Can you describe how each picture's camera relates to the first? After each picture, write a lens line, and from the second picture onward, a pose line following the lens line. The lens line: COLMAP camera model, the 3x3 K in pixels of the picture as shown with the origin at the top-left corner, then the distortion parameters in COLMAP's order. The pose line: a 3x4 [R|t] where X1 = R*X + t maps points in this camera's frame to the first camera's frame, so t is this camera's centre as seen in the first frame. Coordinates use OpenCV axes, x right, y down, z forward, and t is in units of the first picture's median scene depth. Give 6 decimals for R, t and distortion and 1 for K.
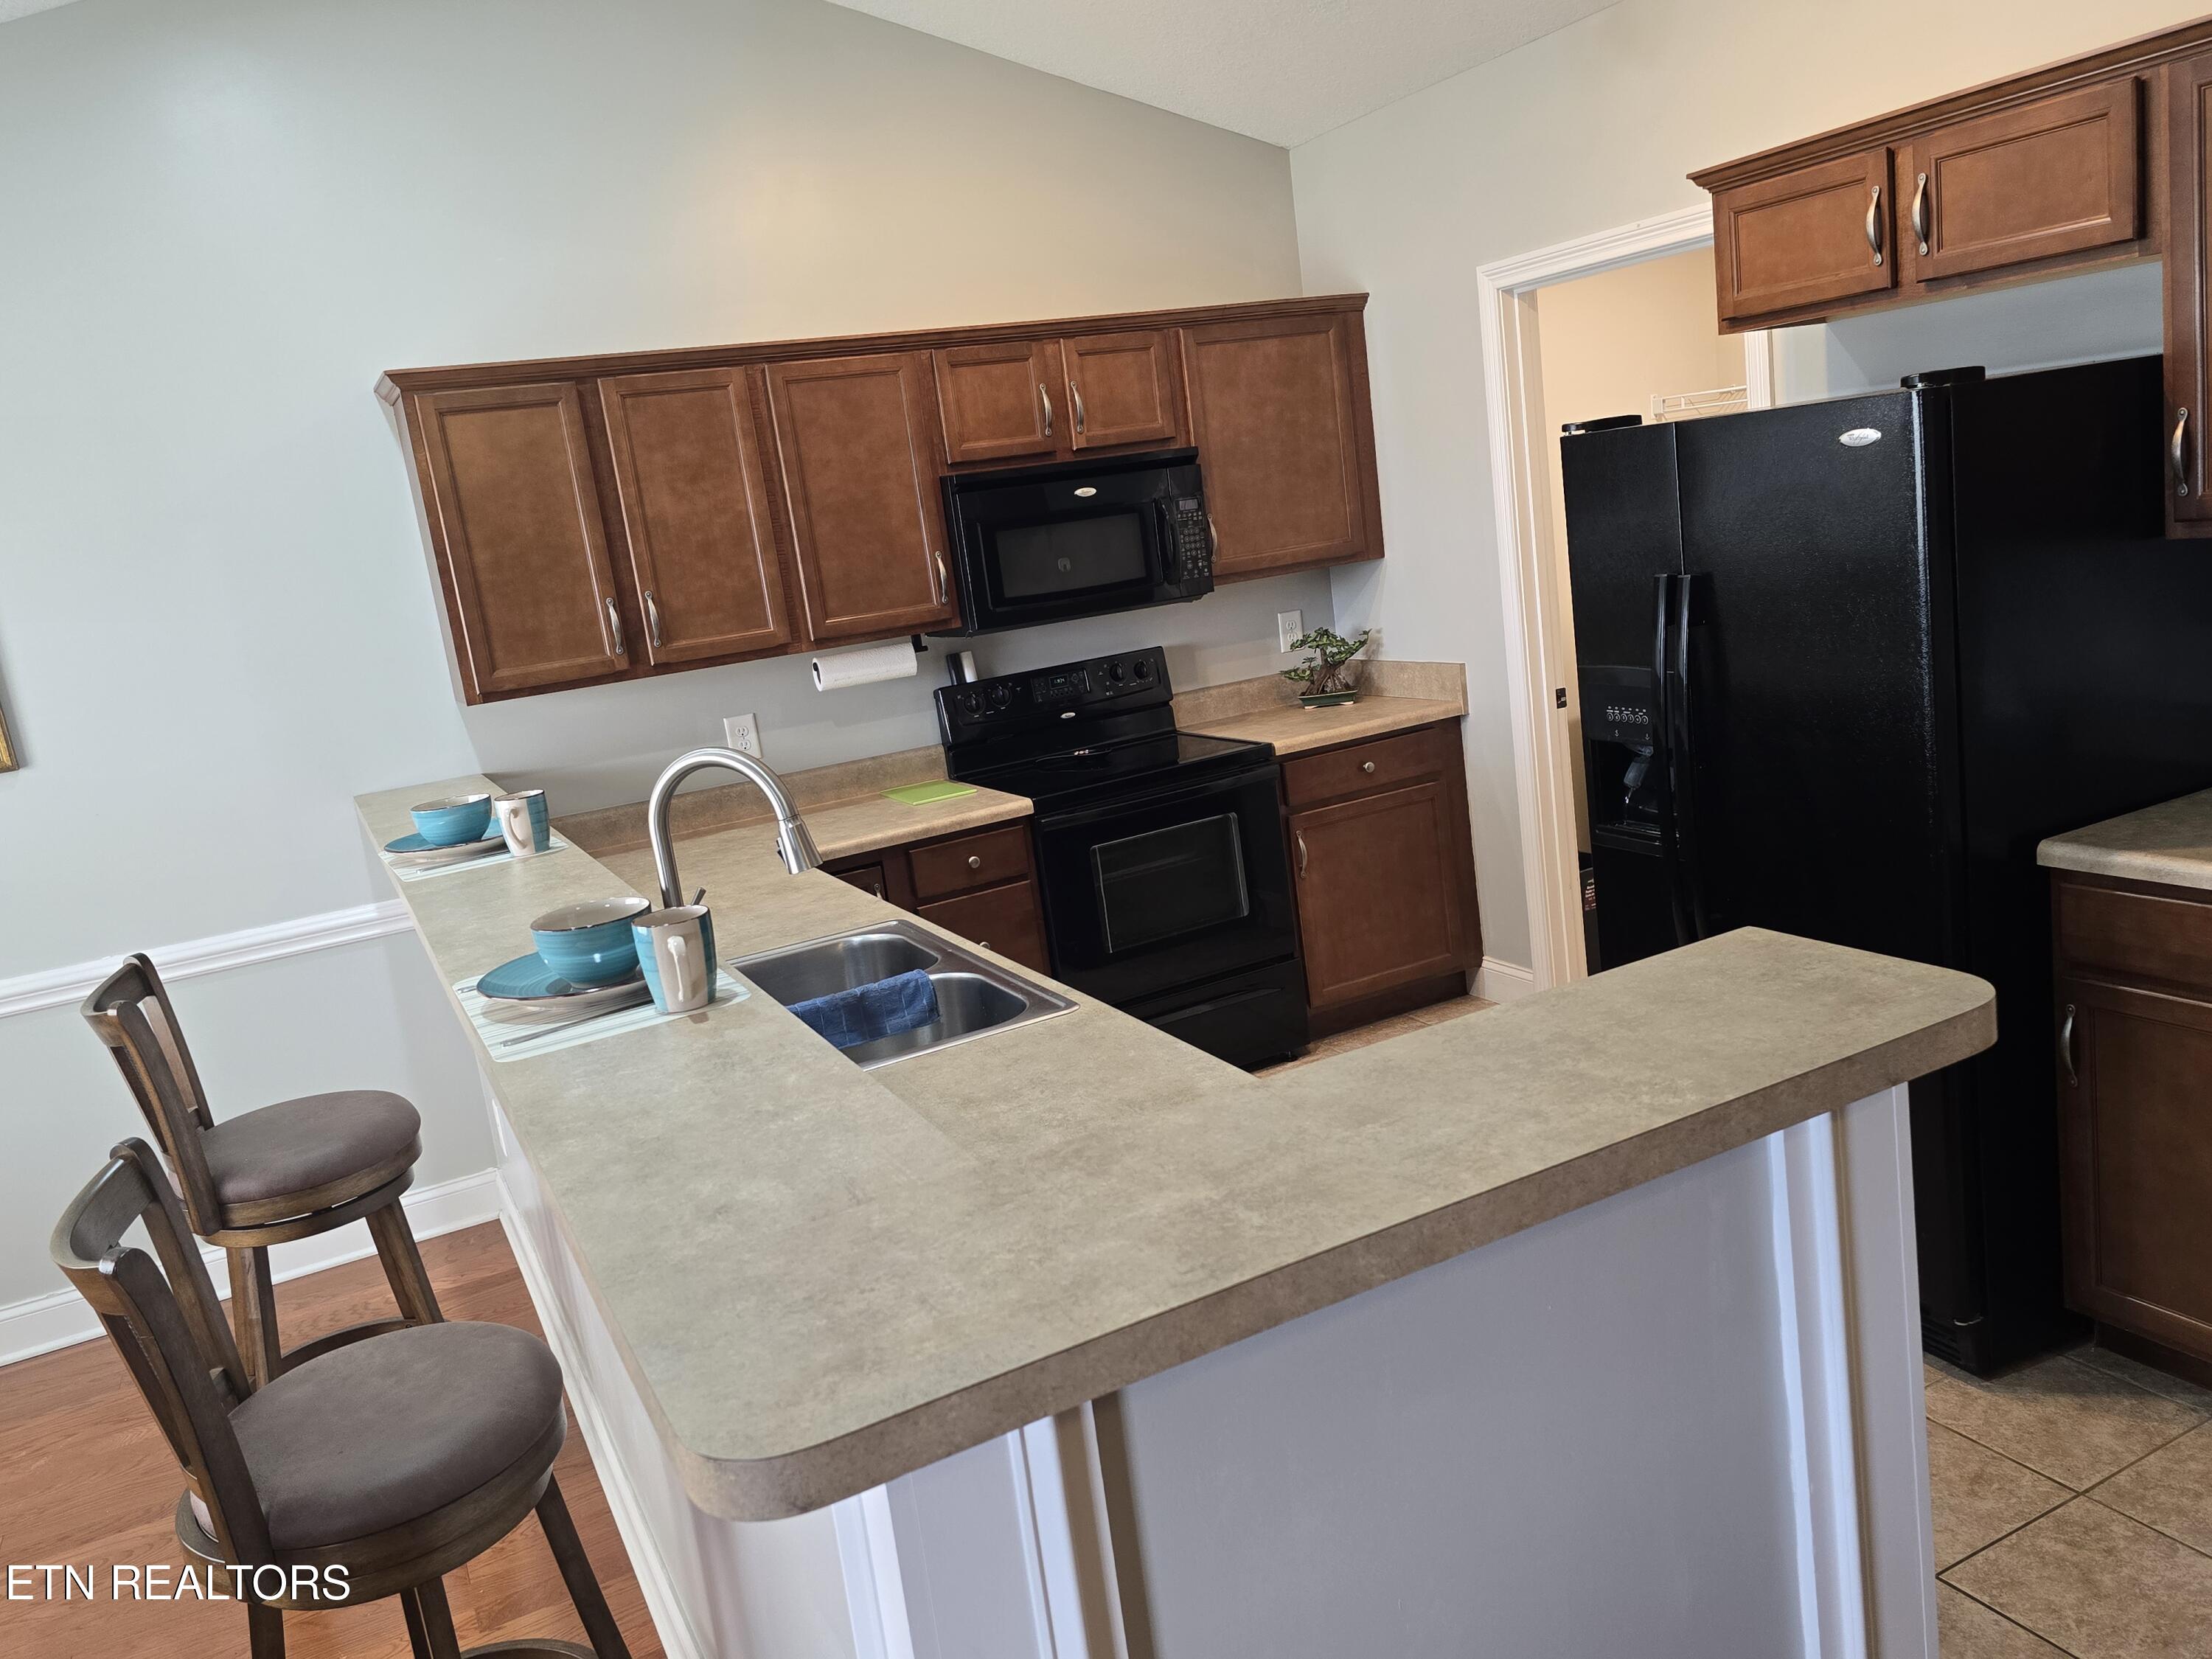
lens RADIAL K [[1682.9, 0, 1107.9], [0, 1682.9, 826.1], [0, 0, 1]] dist [0.071647, -0.060685]
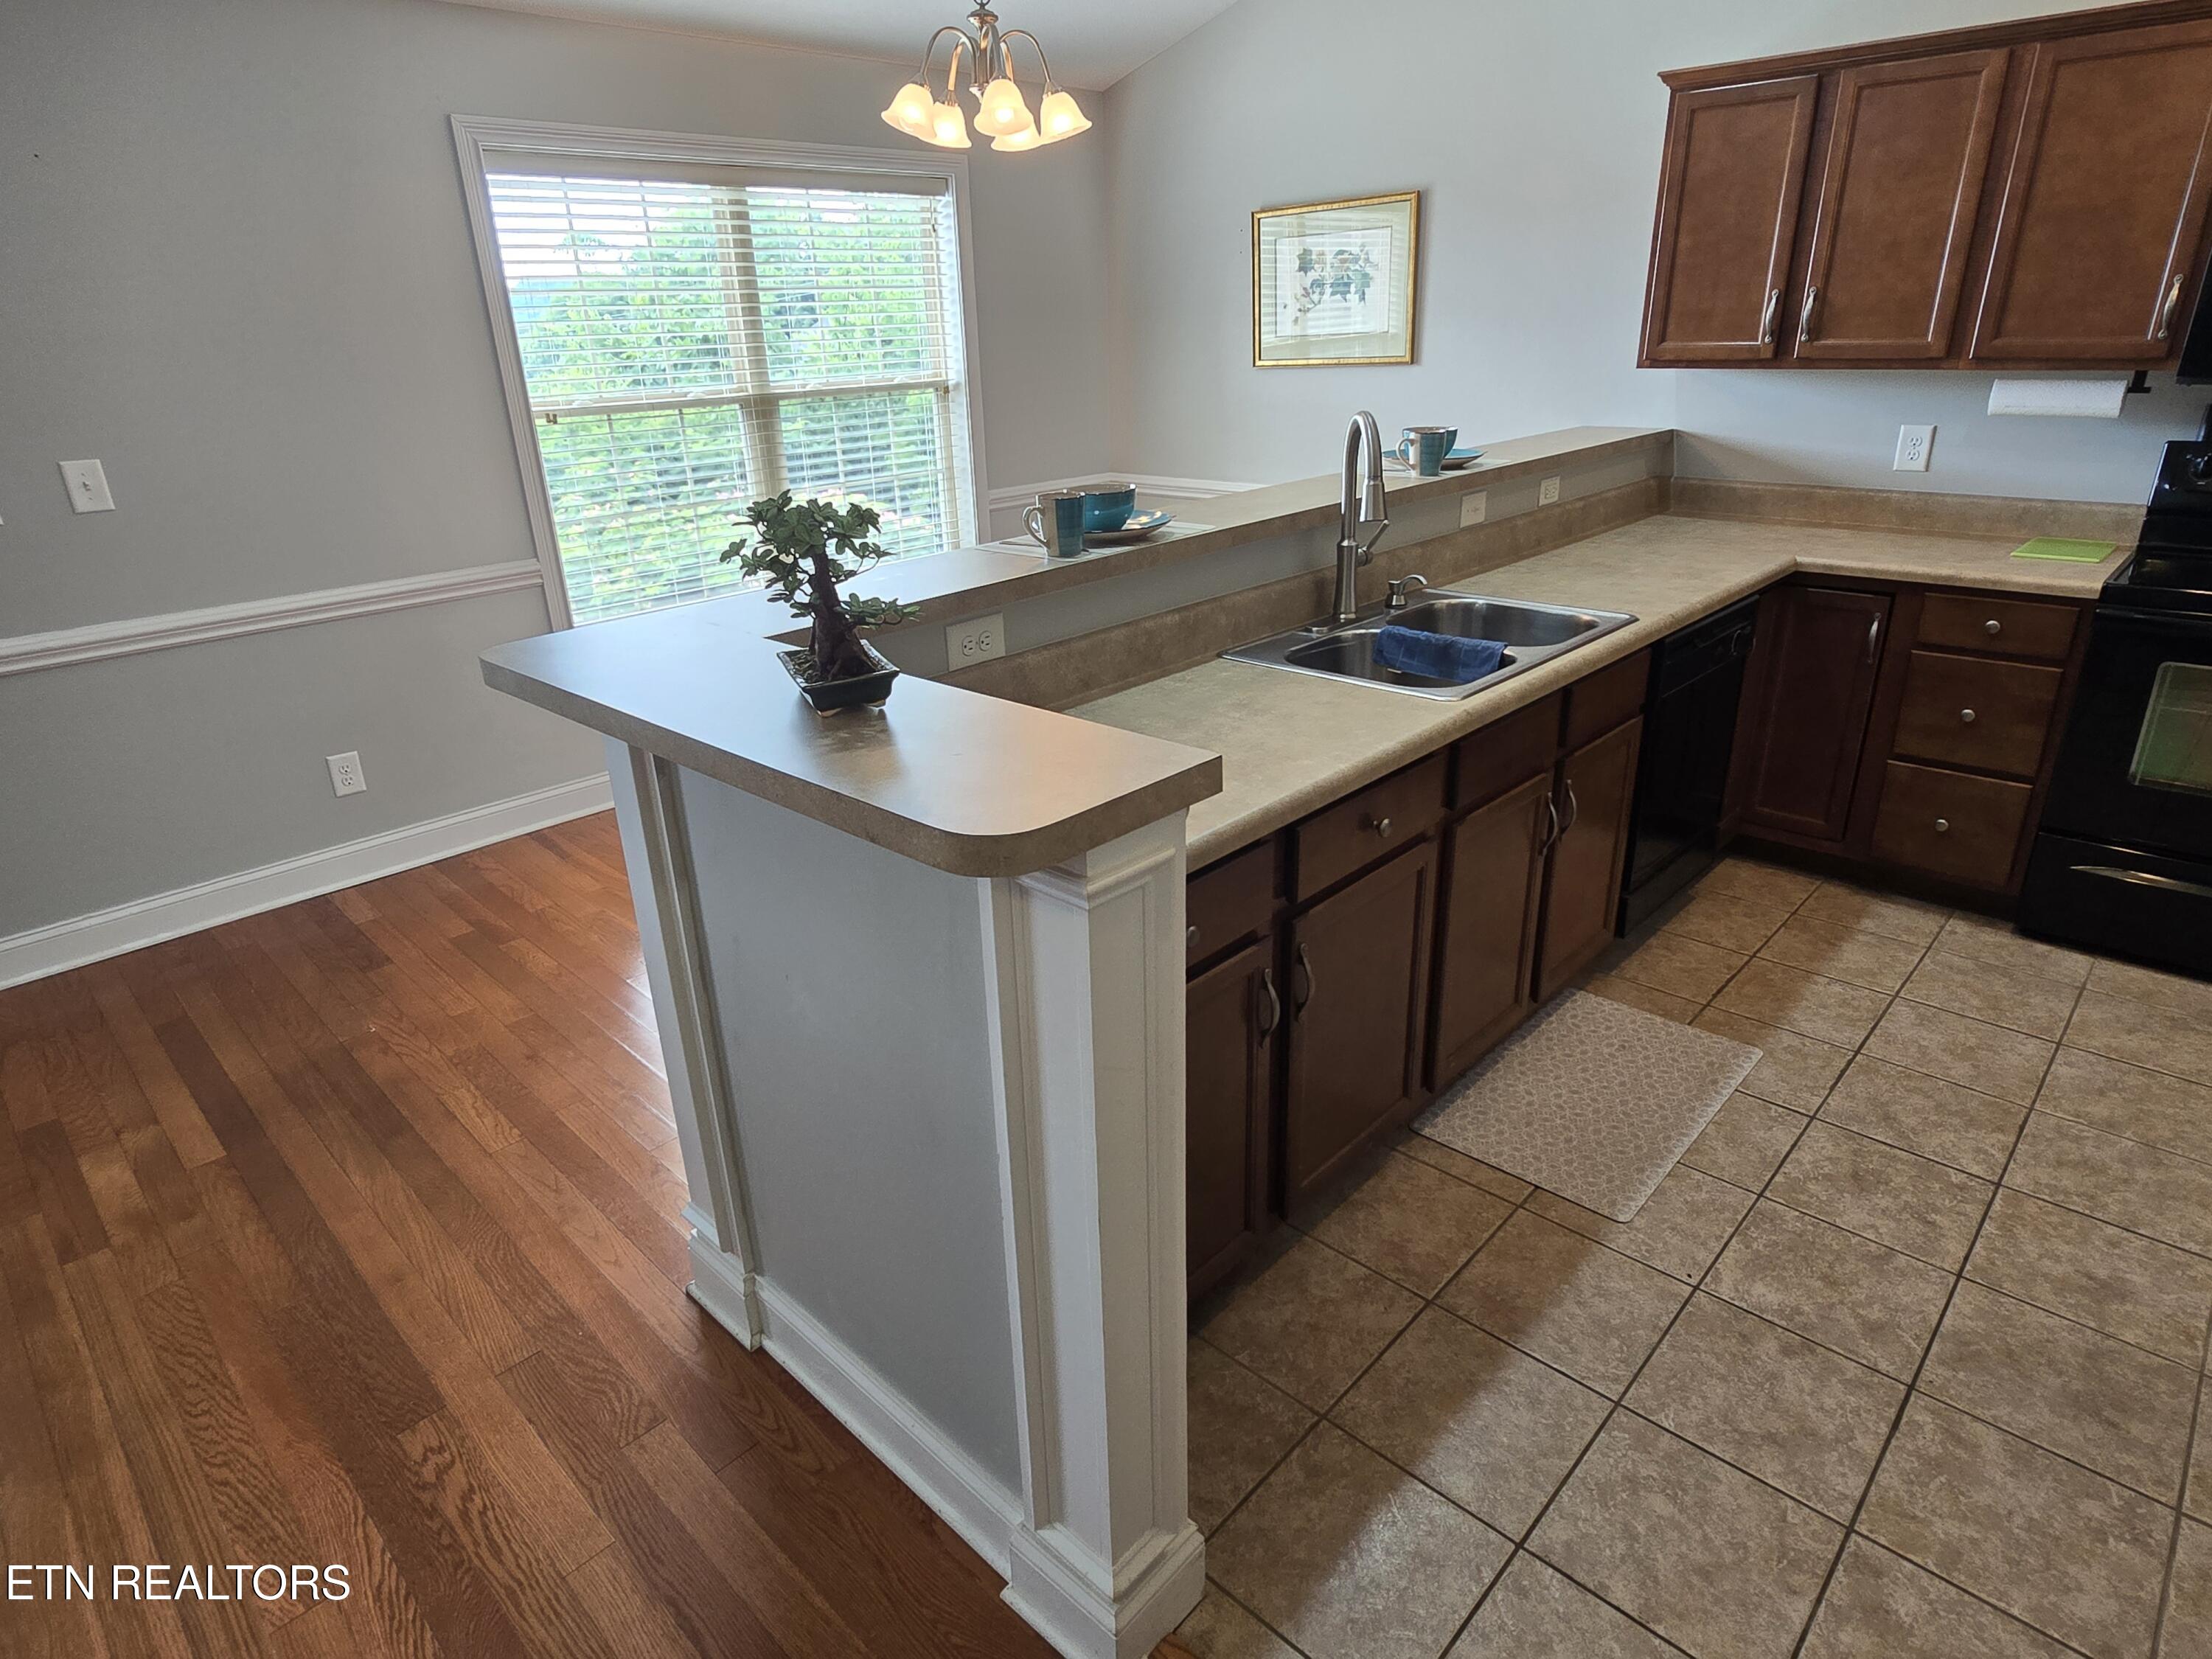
lens RADIAL K [[1238.4, 0, 1095.5], [0, 1238.4, 826.8], [0, 0, 1]] dist [-0.006976, 0.001995]
pose [[0.331997, 0.467784, -0.819119, 0.437141], [-0.194791, 0.883655, 0.425689, -0.088985], [0.922949, 0.018230, 0.384490, 0.302724]]
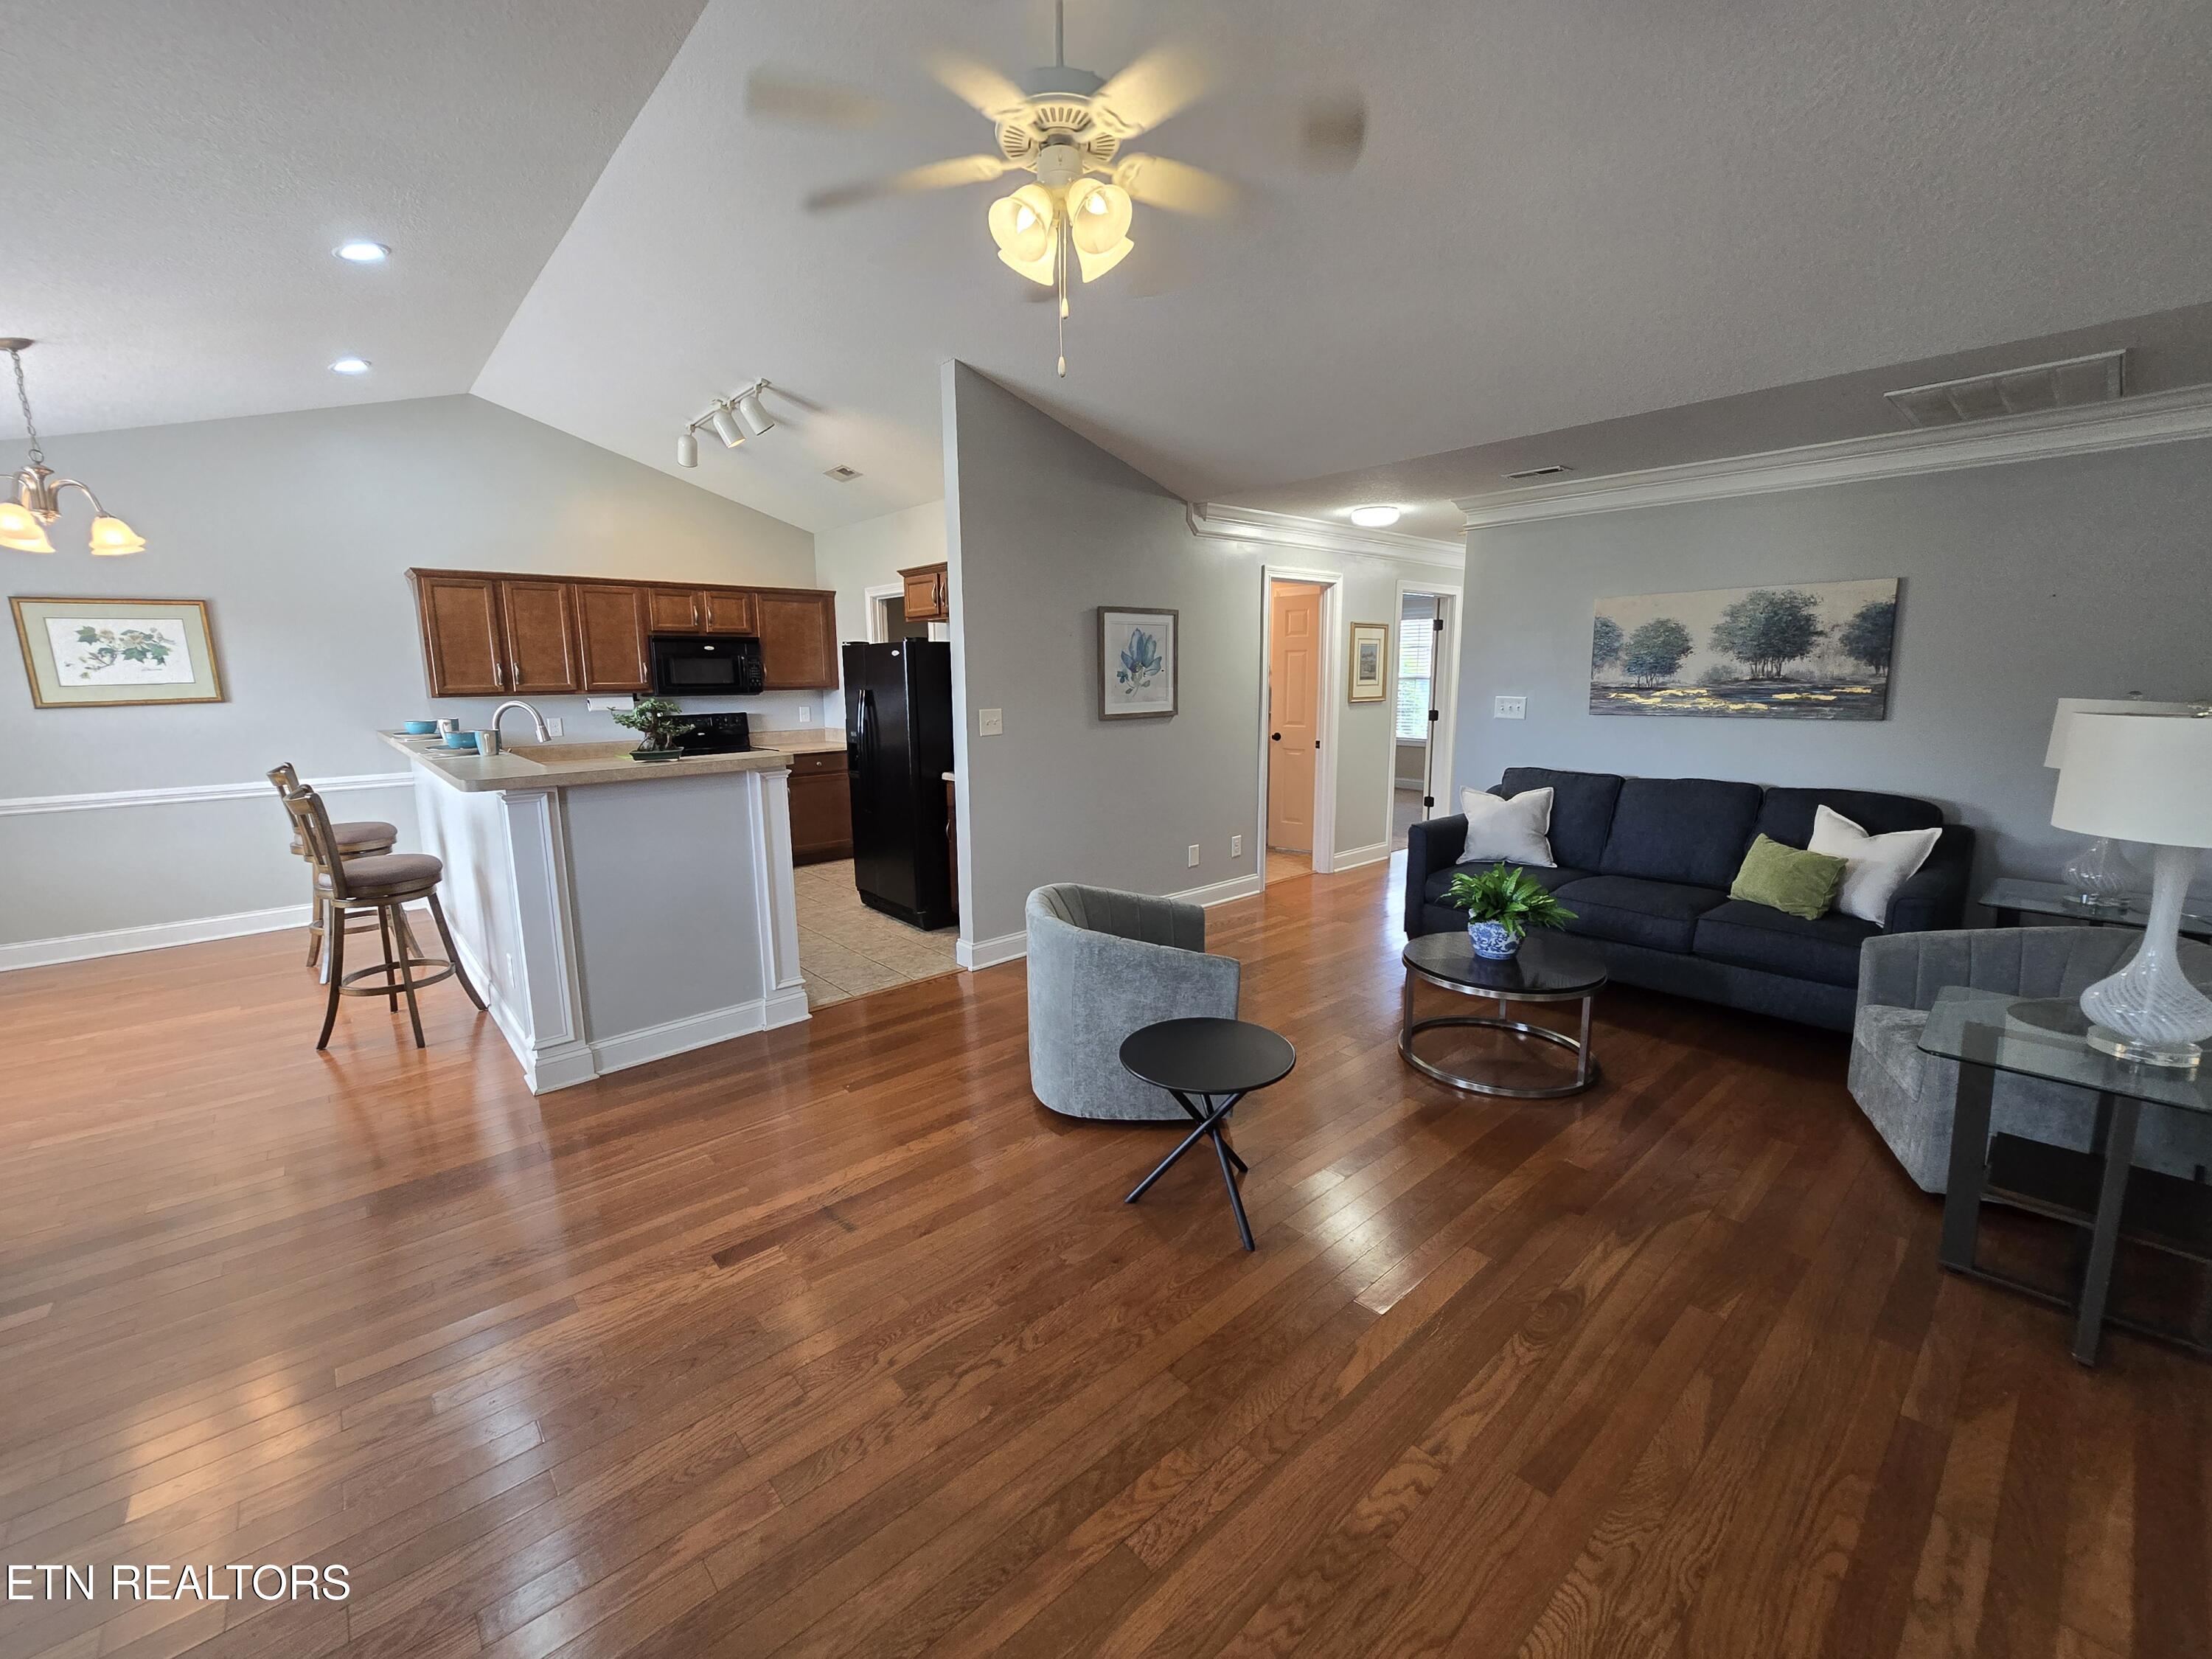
lens RADIAL K [[909.8, 0, 1104.6], [0, 909.8, 824.3], [0, 0, 1]] dist [-0.005944, 0.002557]
pose [[0.958726, 0.075572, 0.274106, 0.261079], [-0.062562, 0.996474, -0.055910, 0.145359], [-0.277365, 0.036454, 0.960073, -0.654056]]
